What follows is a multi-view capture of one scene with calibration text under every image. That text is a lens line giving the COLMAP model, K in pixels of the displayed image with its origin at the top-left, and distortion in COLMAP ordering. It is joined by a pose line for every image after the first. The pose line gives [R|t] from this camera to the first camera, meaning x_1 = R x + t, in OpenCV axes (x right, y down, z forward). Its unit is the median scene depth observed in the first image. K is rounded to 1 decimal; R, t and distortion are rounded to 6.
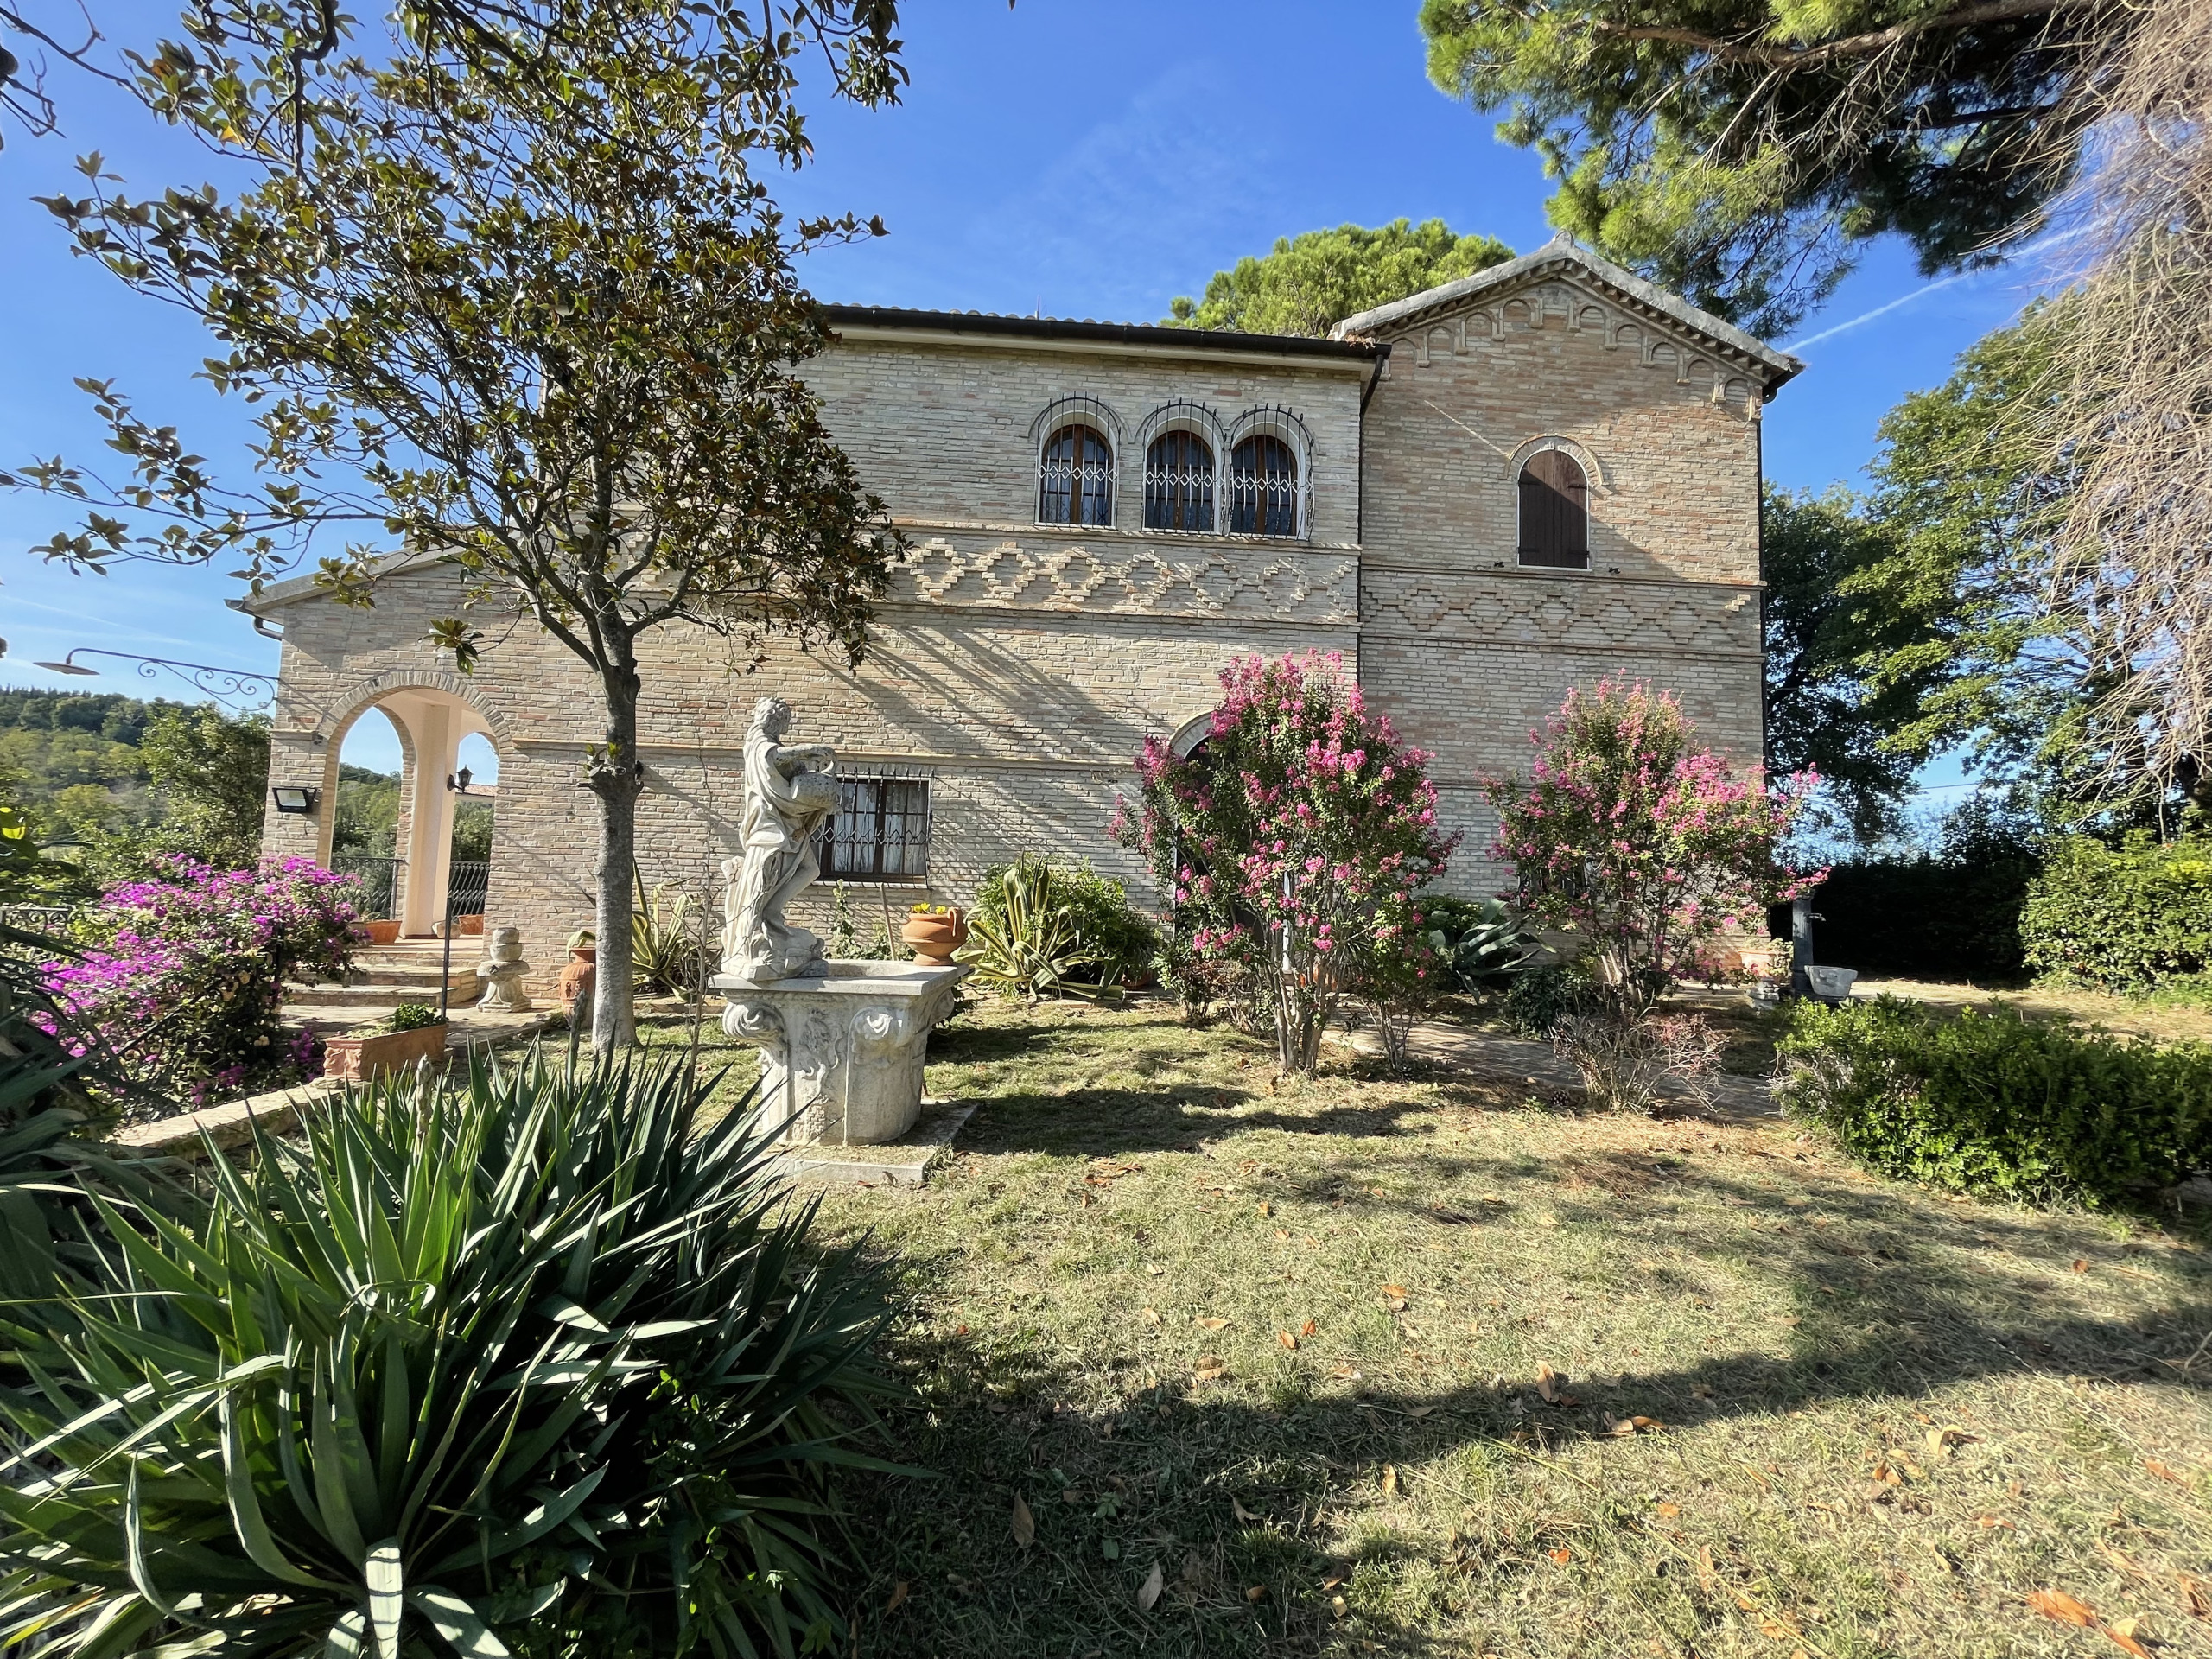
lens RADIAL K [[898.8, 0, 1106.3], [0, 898.8, 823.8], [0, 0, 1]] dist [-0.003407, 0.000744]
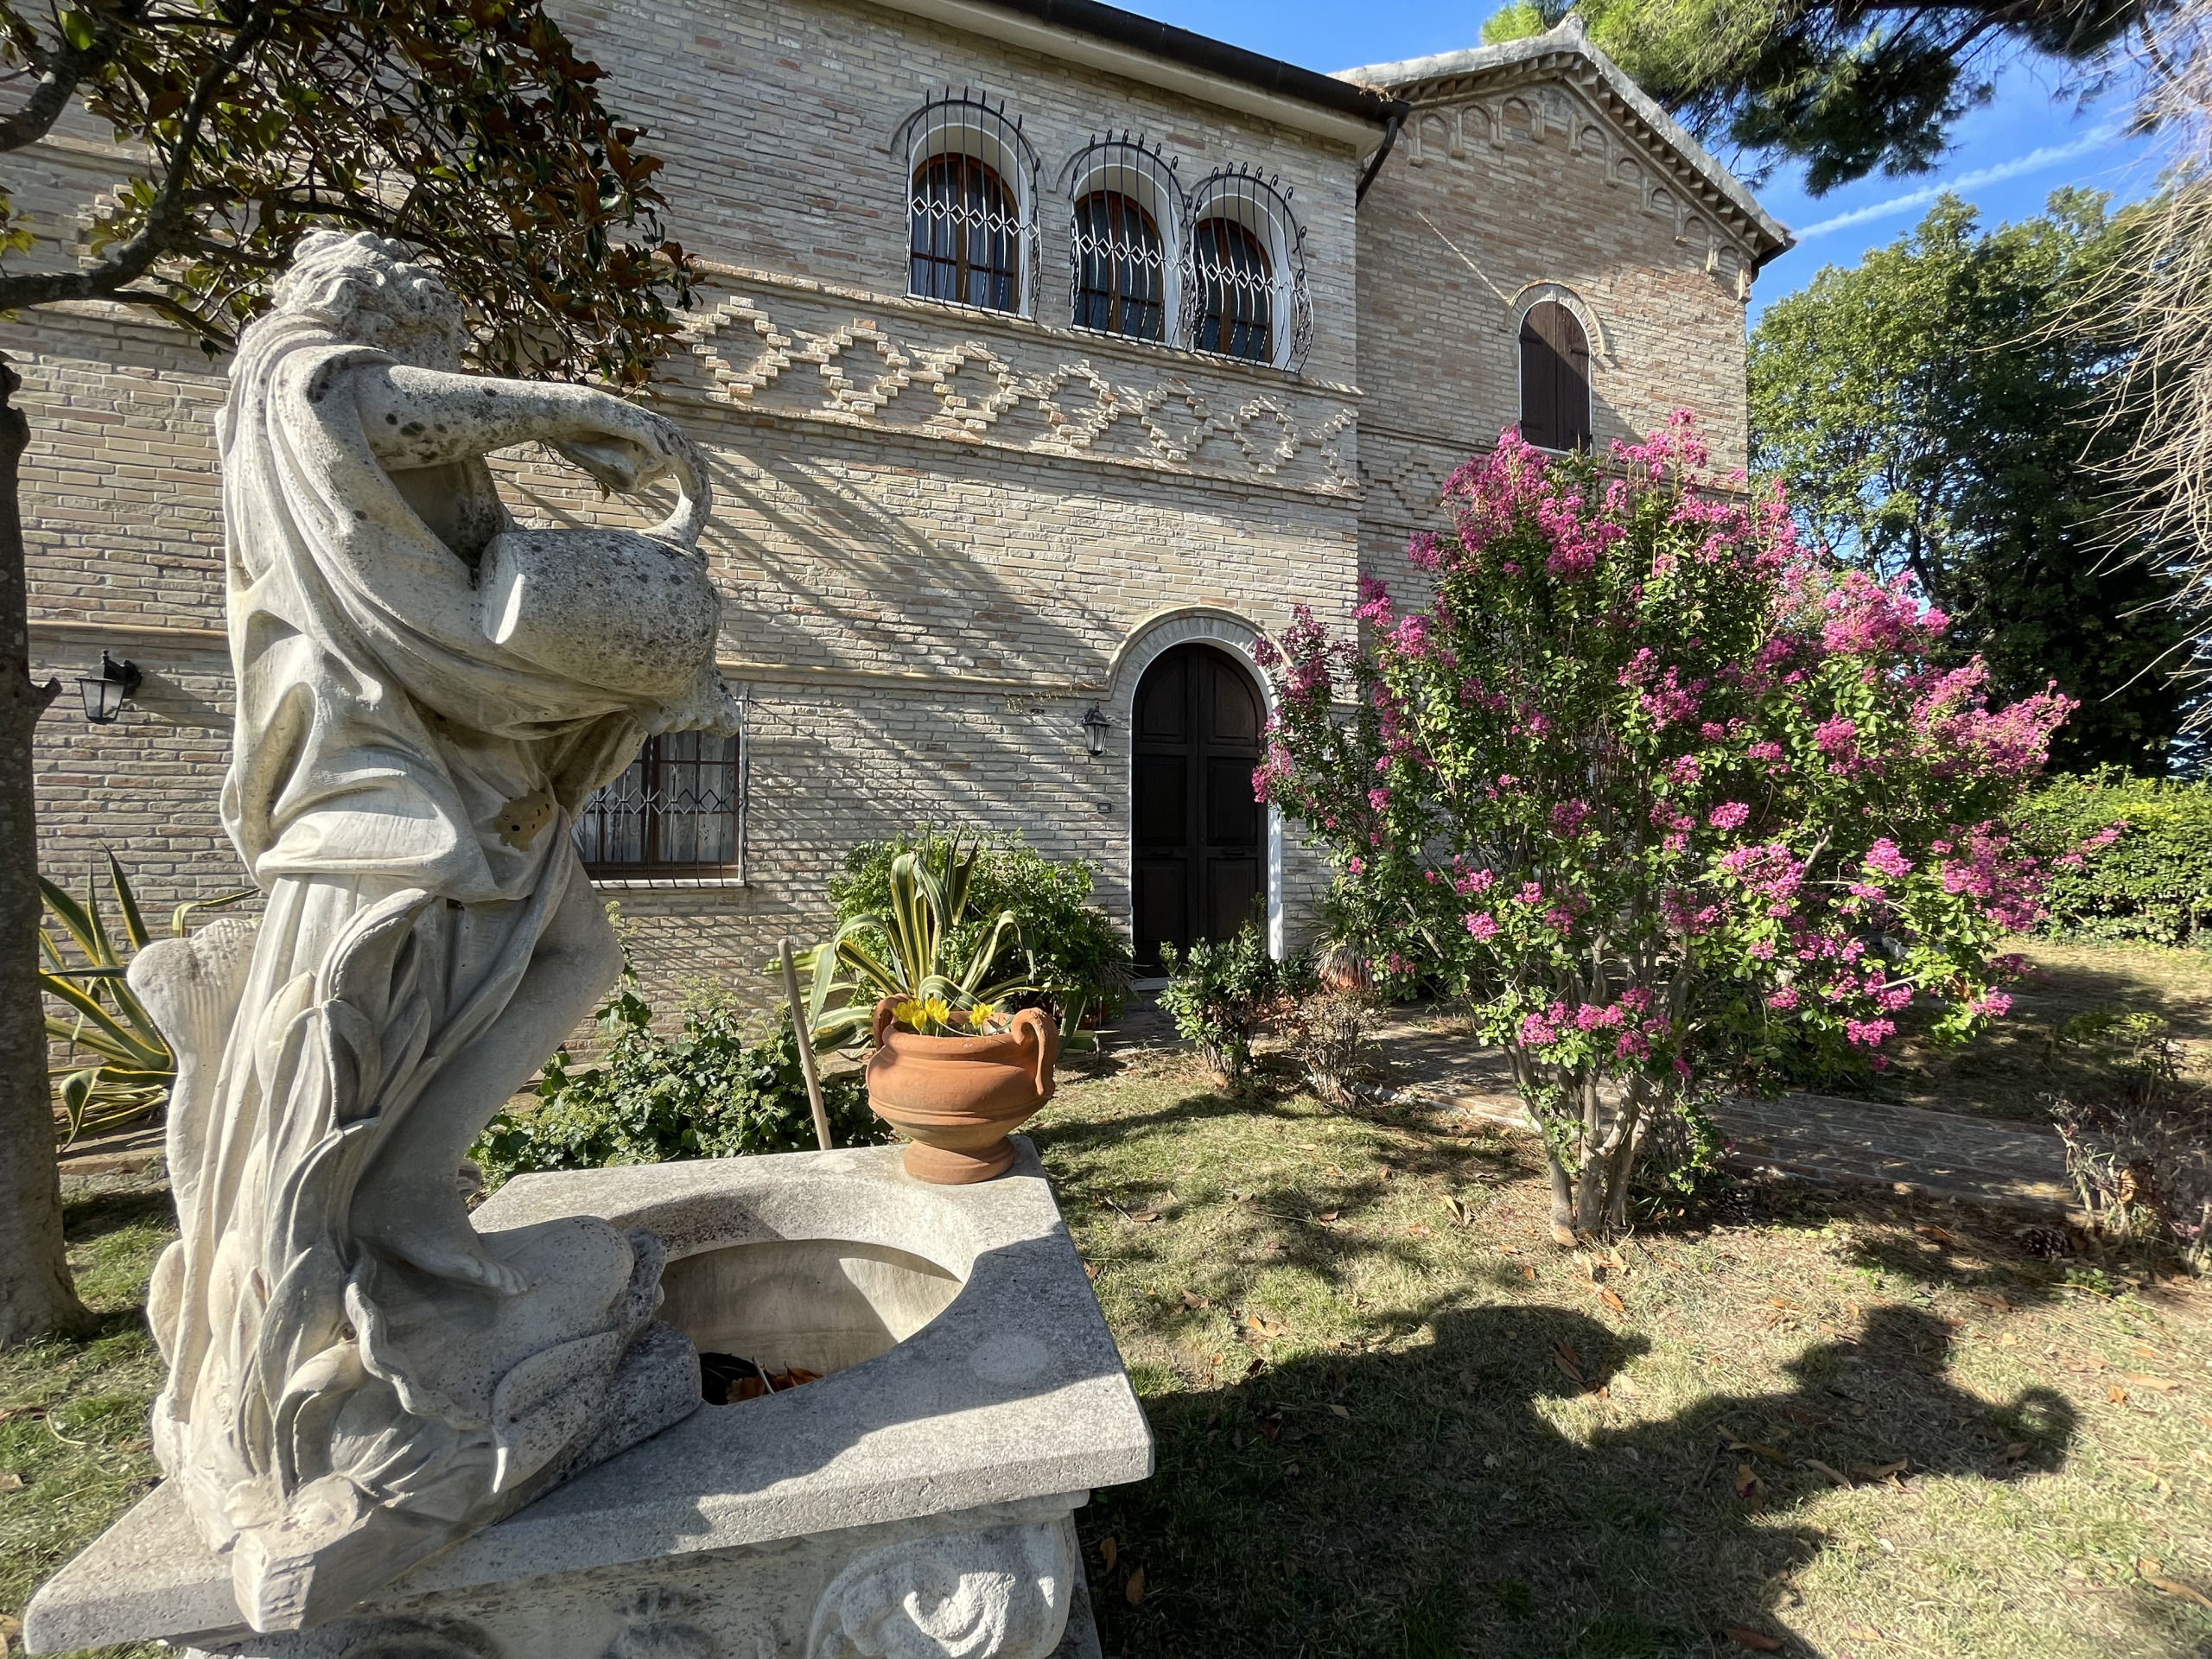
lens RADIAL K [[898.8, 0, 1107.5], [0, 898.8, 826.0], [0, 0, 1]] dist [-0.003407, 0.000744]
pose [[0.962514, -0.024582, 0.270115, -0.175628], [0.010077, 0.998438, 0.054958, 0.001707], [-0.271044, -0.050176, 0.961258, 0.495626]]
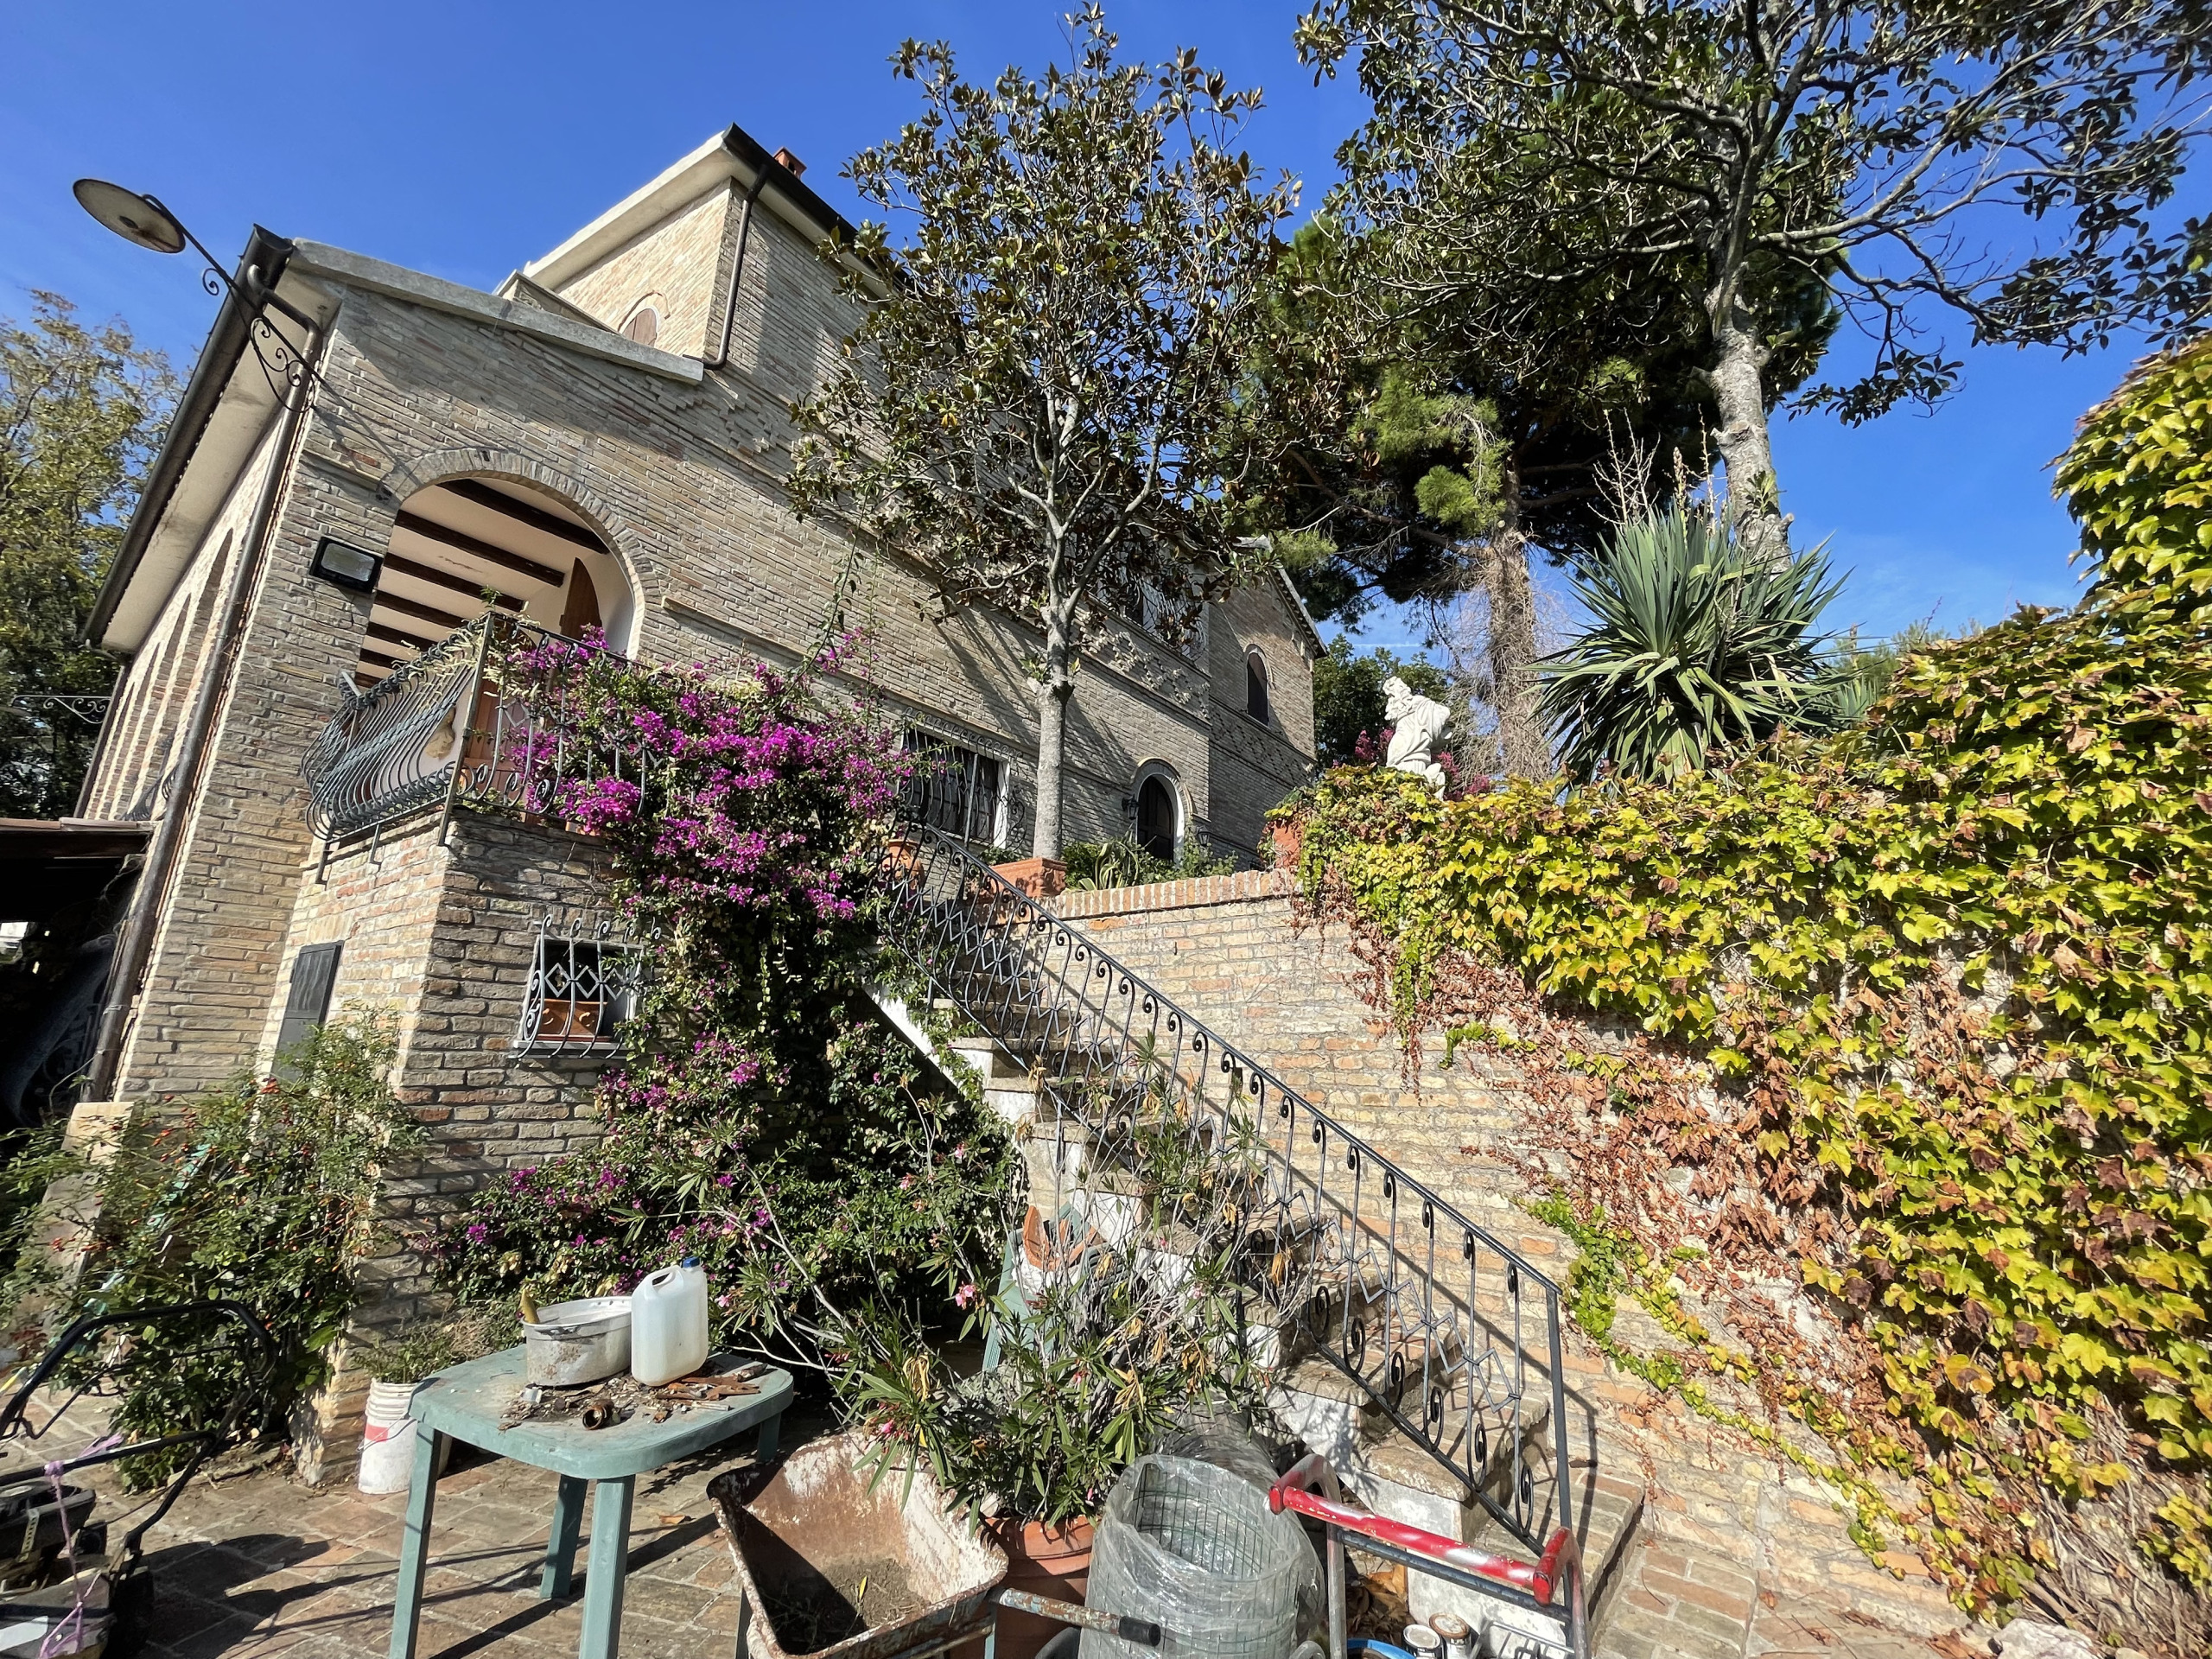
lens RADIAL K [[898.8, 0, 1105.0], [0, 898.8, 829.1], [0, 0, 1]] dist [-0.003407, 0.000744]
pose [[0.656138, 0.171047, 0.735000, -1.320765], [-0.056771, 0.982402, -0.177943, 0.328464], [-0.752502, 0.075028, 0.654302, 0.239143]]
